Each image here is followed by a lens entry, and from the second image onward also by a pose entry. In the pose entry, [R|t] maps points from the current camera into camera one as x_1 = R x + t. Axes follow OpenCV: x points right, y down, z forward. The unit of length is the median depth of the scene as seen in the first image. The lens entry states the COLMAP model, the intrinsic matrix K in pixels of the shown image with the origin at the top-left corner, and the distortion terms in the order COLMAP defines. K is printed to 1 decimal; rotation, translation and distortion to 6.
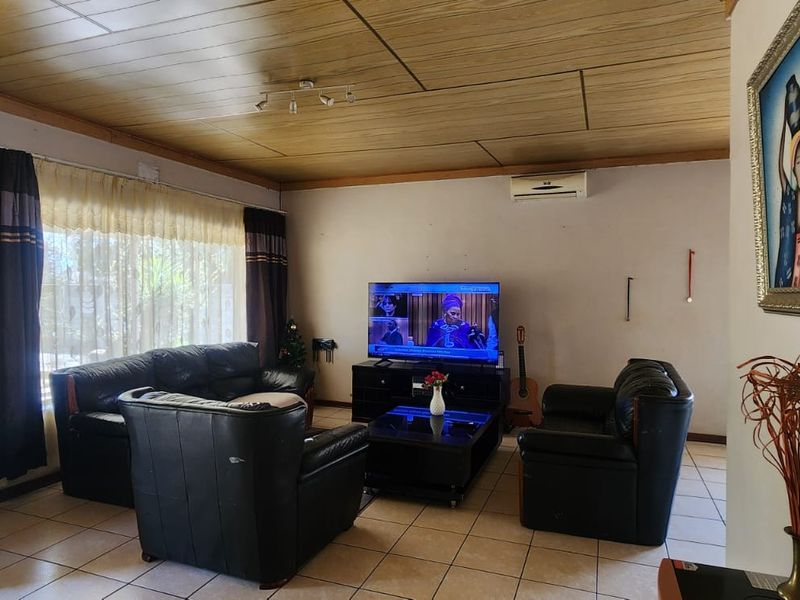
lens RADIAL K [[528.0, 0, 402.0], [0, 528.0, 301.9], [0, 0, 1]] dist [-0.002071, -0.002736]
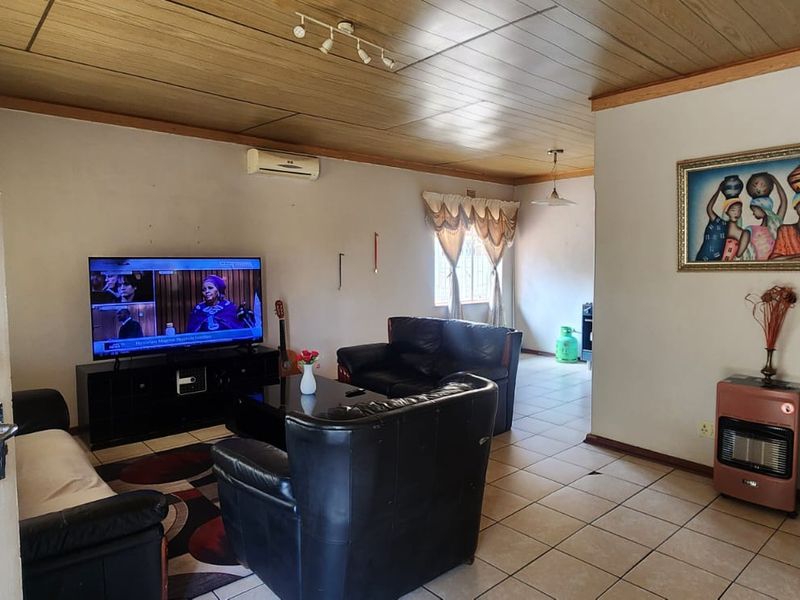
lens RADIAL K [[528.0, 0, 399.3], [0, 528.0, 297.3], [0, 0, 1]] dist [-0.002071, -0.002736]
pose [[0.461651, -0.066055, 0.884599, -0.547660], [0.029538, 0.997815, 0.059094, -0.013094], [-0.886570, -0.001151, 0.462594, 0.312956]]
